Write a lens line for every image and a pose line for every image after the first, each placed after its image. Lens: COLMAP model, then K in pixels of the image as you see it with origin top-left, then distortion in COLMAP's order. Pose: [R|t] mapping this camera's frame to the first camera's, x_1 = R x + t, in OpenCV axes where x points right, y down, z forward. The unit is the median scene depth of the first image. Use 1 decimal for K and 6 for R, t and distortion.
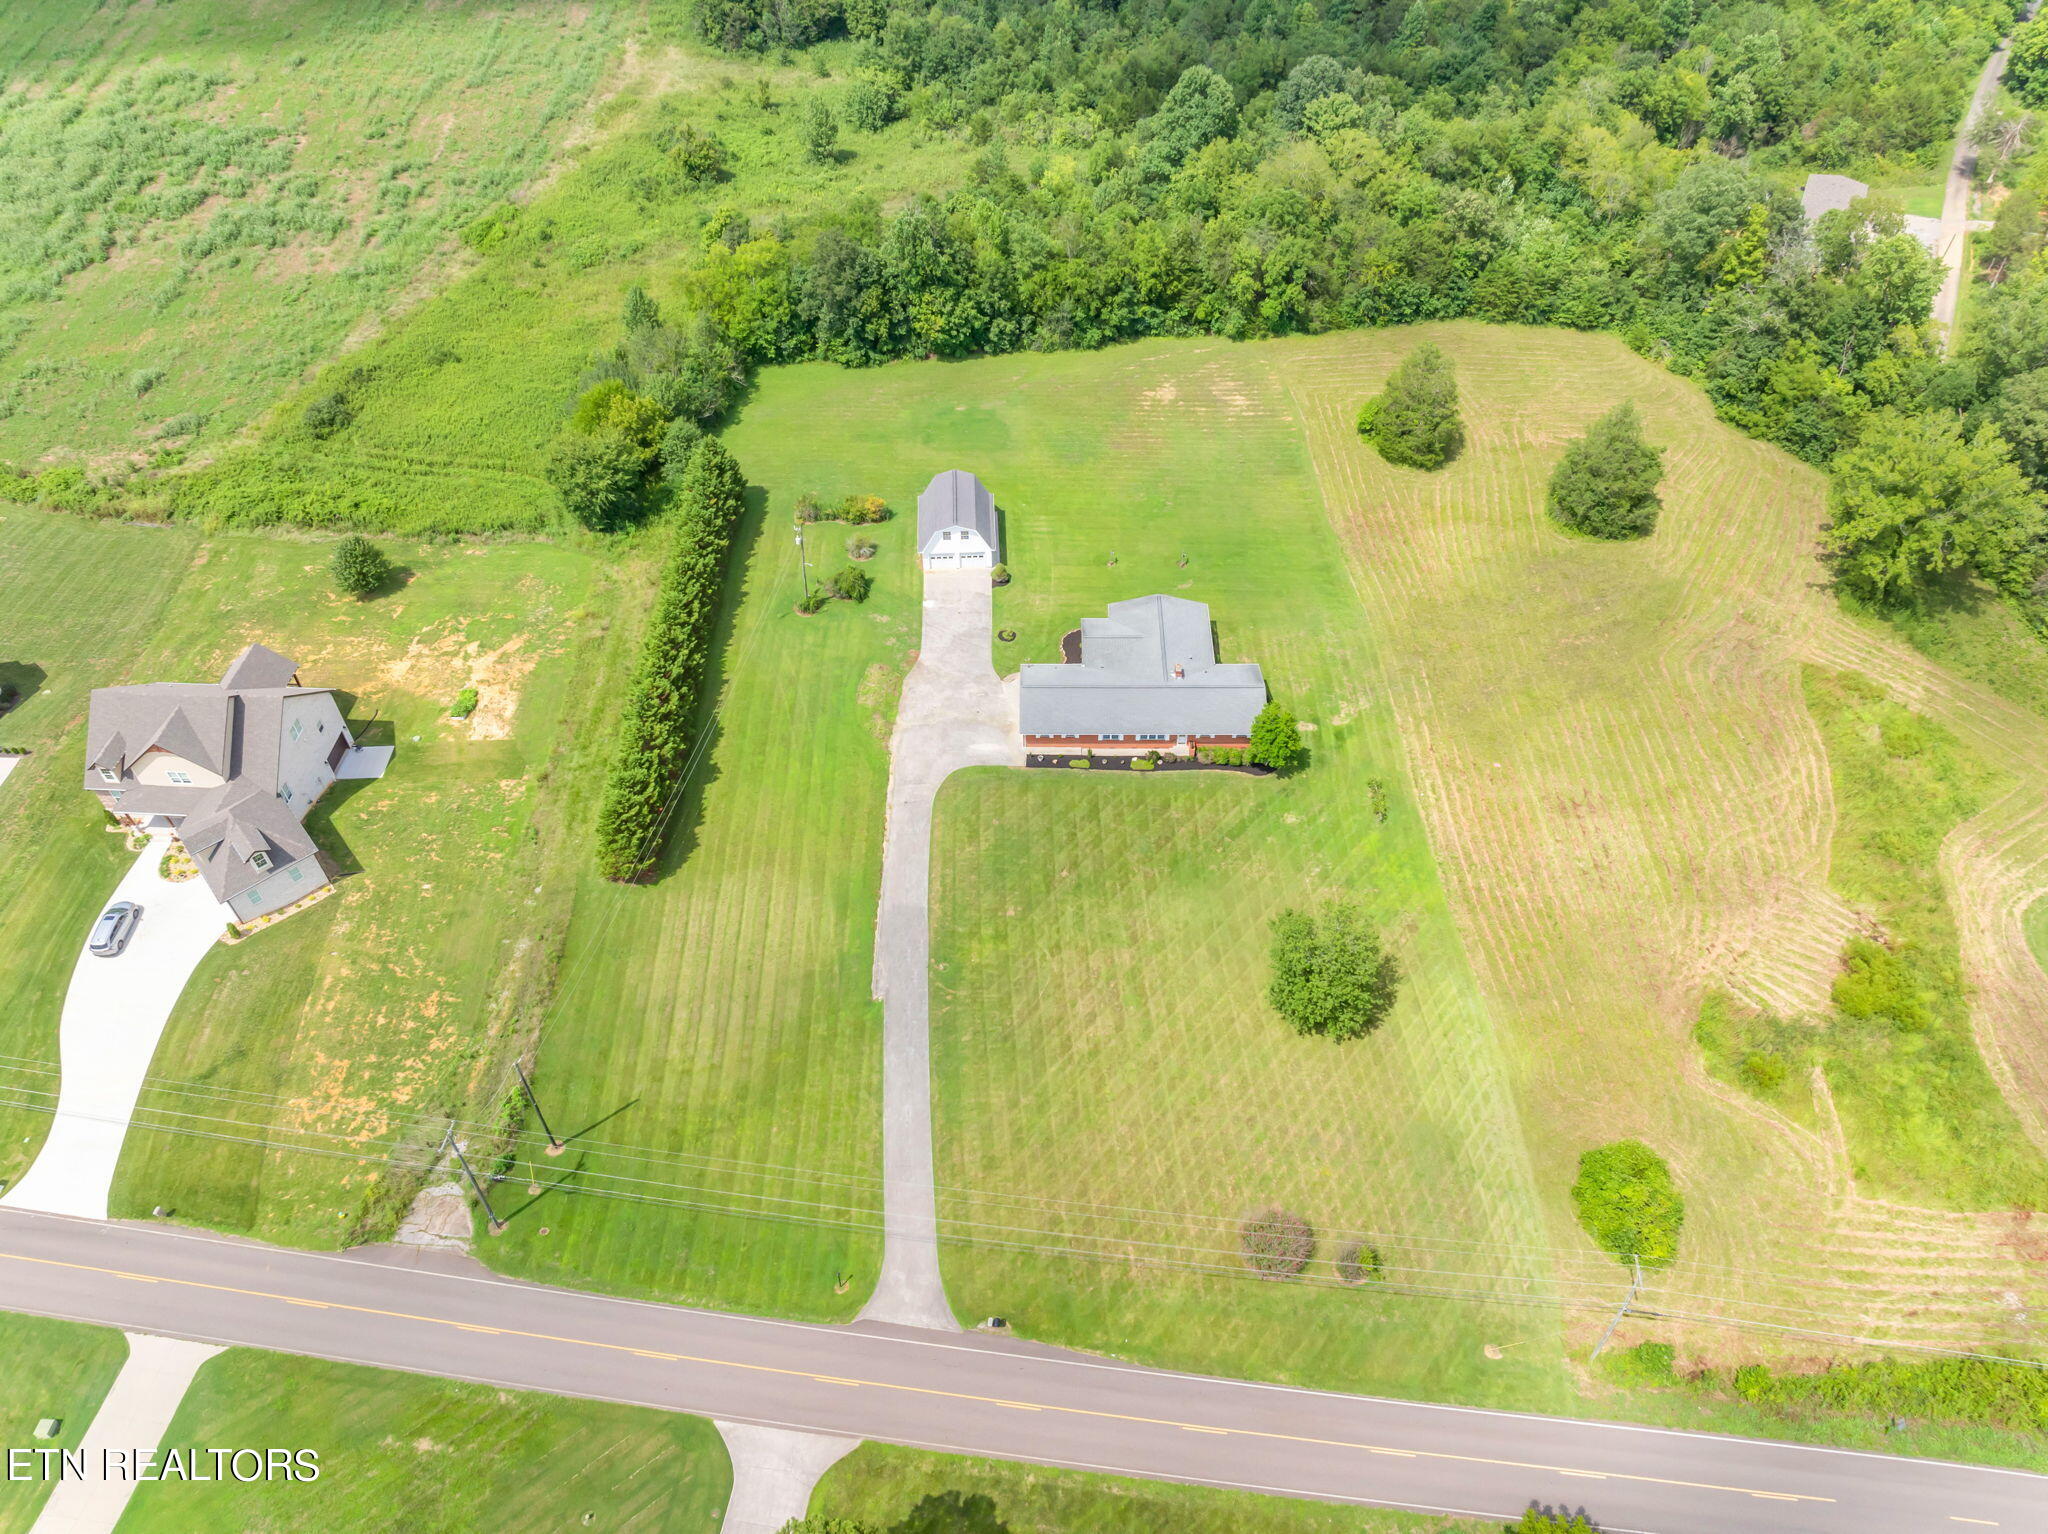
lens RADIAL K [[1438.7, 0, 1034.5], [0, 1438.7, 750.5], [0, 0, 1]] dist [-0.037732, -0.004145]
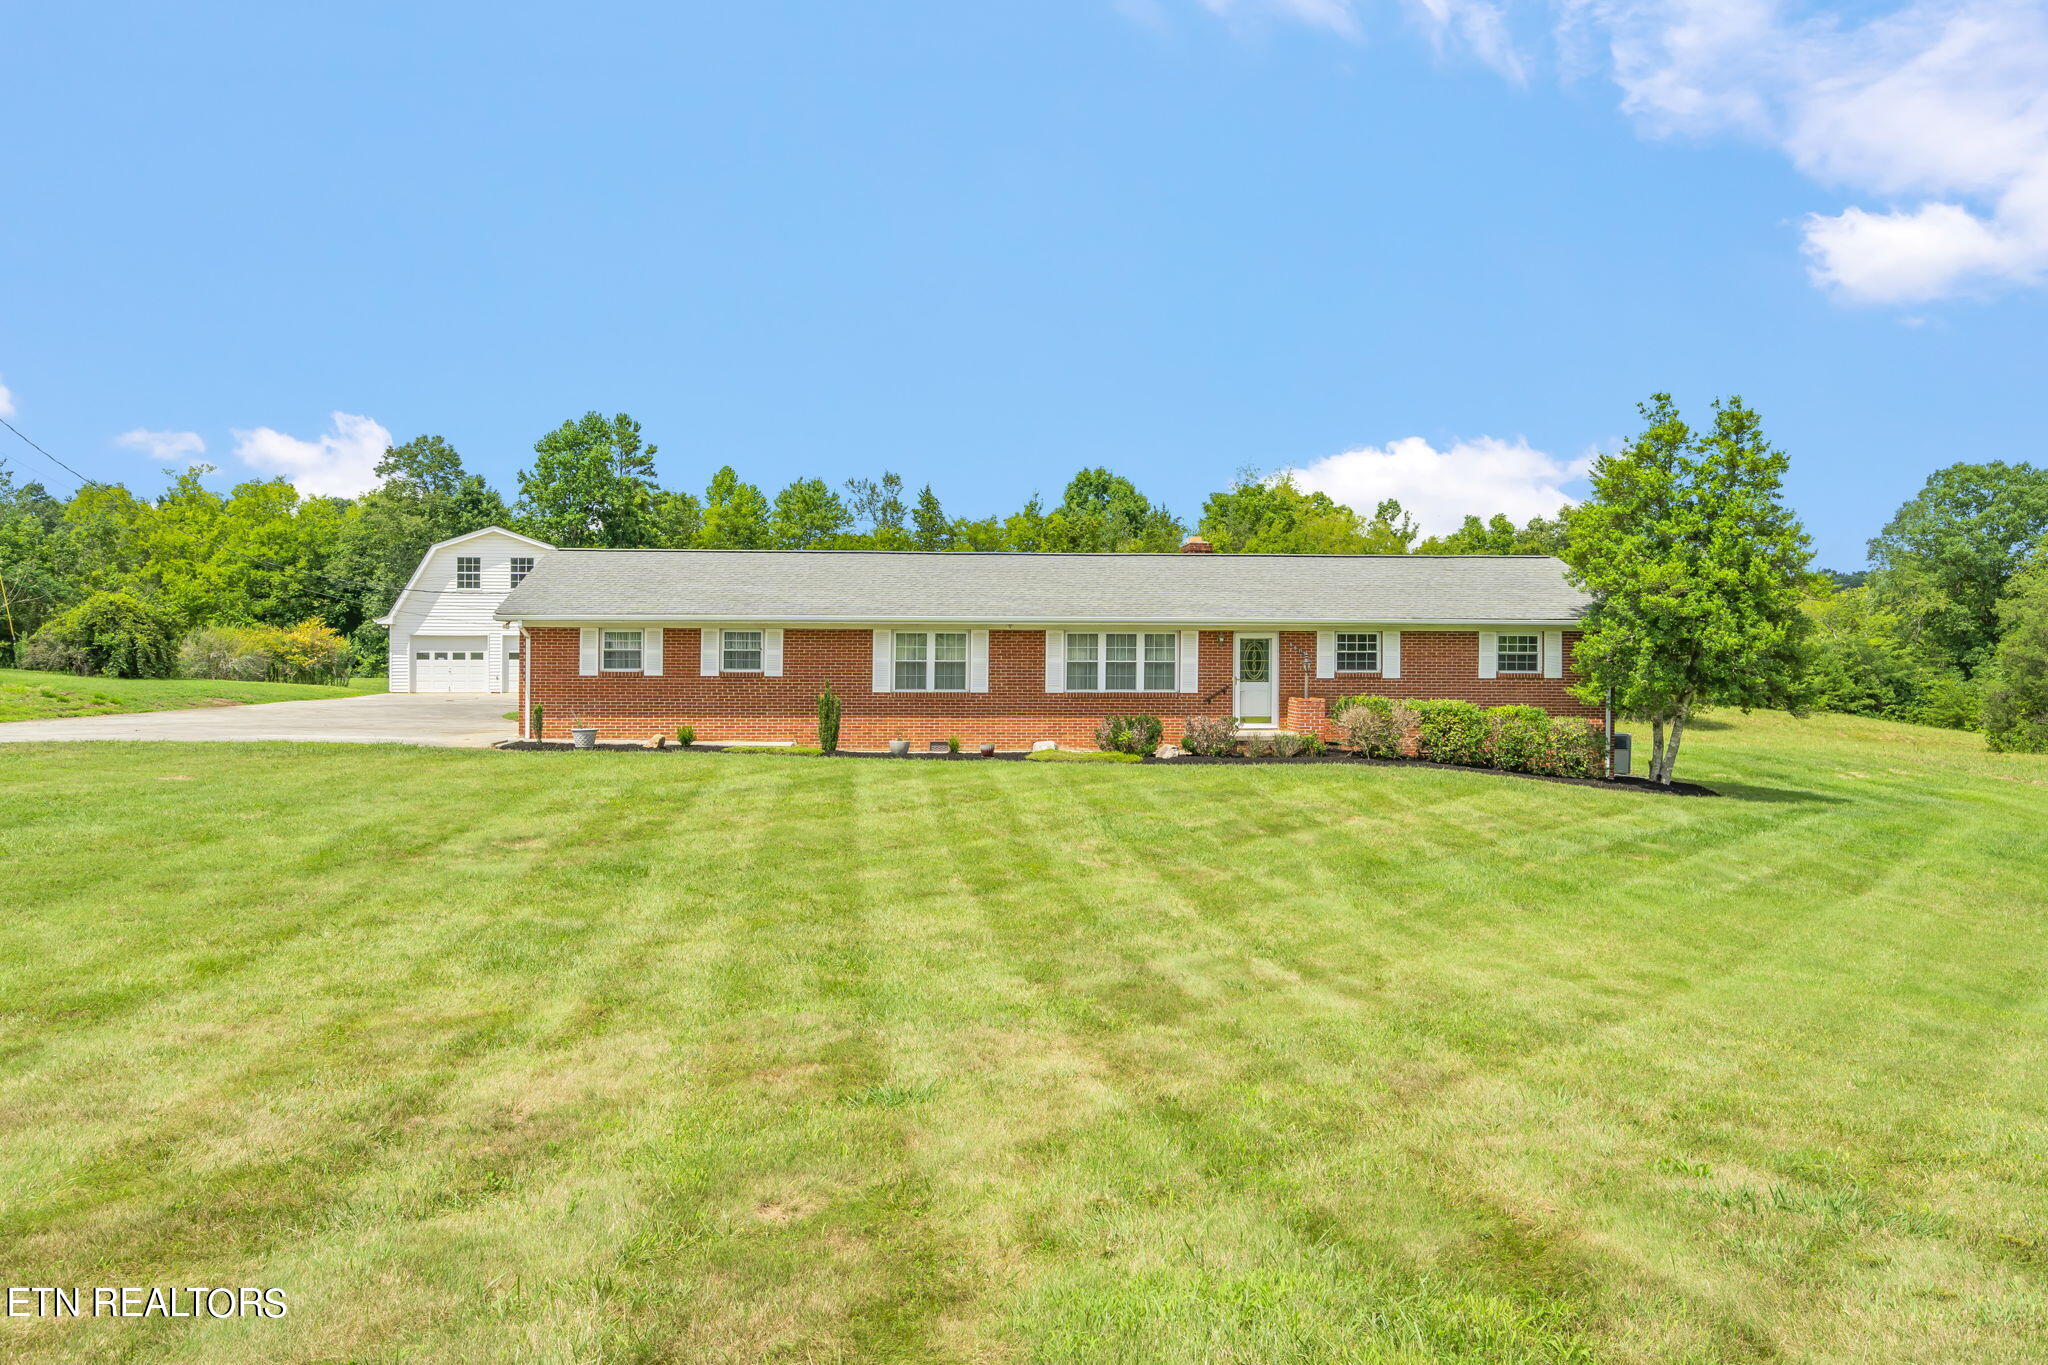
lens RADIAL K [[1604.0, 0, 1020.5], [0, 1604.0, 633.7], [0, 0, 1]] dist [0.012133, 0.003482]
pose [[0.997655, 0.009064, 0.067839, 0.043433], [0.043499, 0.681286, -0.730724, 0.144125], [-0.052841, 0.731962, 0.679294, 0.720498]]
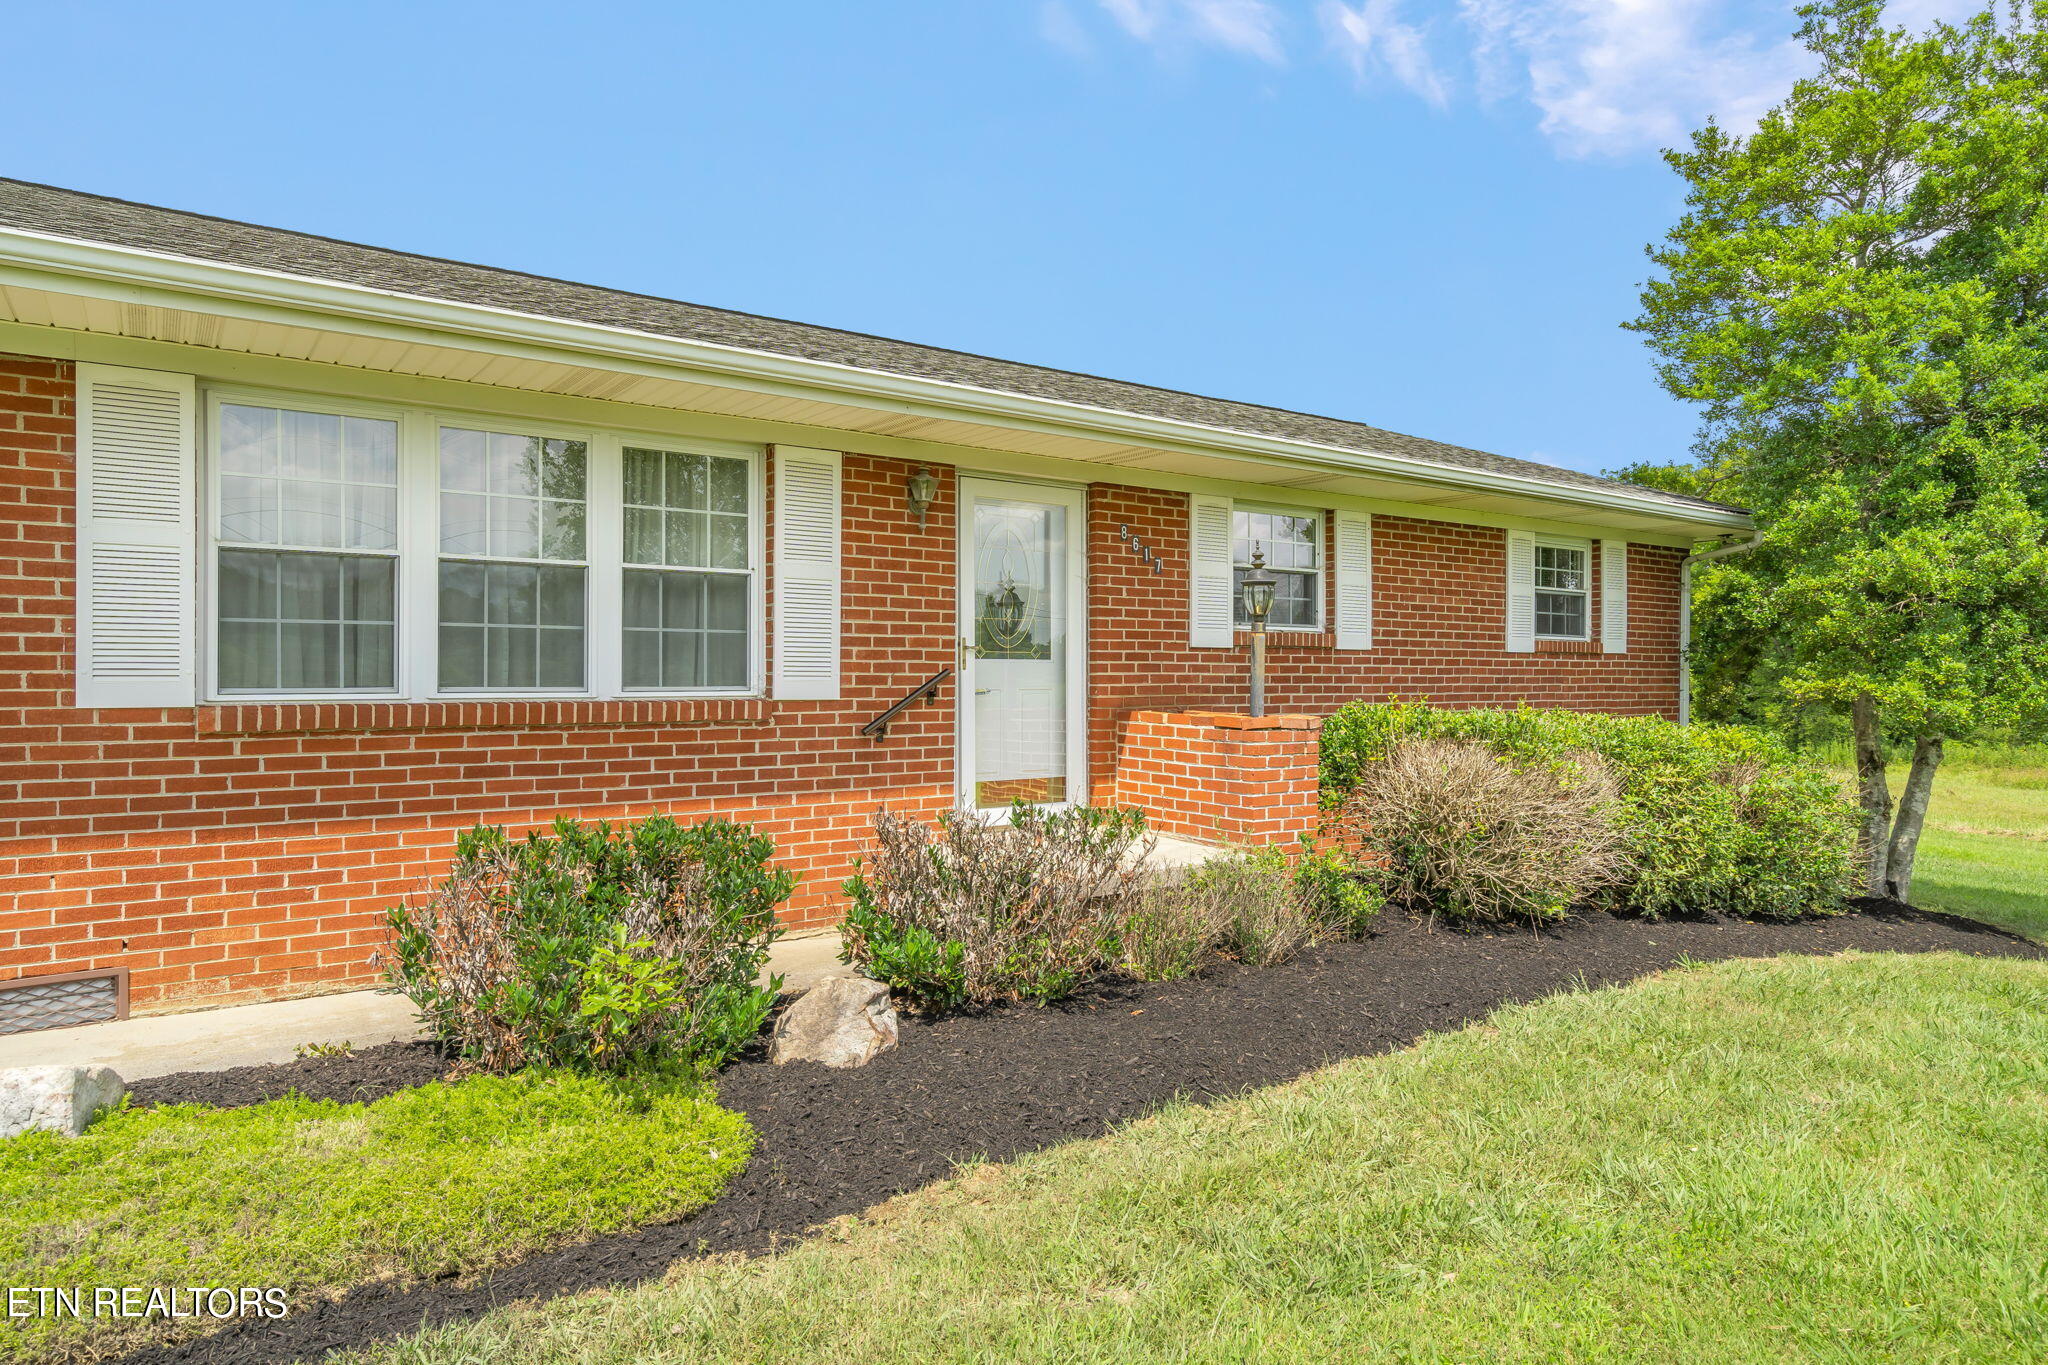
lens RADIAL K [[1240.2, 0, 1024.0], [0, 1240.2, 682.5], [0, 0, 1]] dist [0.002089, 0.001866]
pose [[0.811961, 0.004082, 0.583697, 0.062177], [0.414929, 0.699294, -0.582084, 0.021700], [-0.410552, 0.714822, 0.566106, 0.842723]]
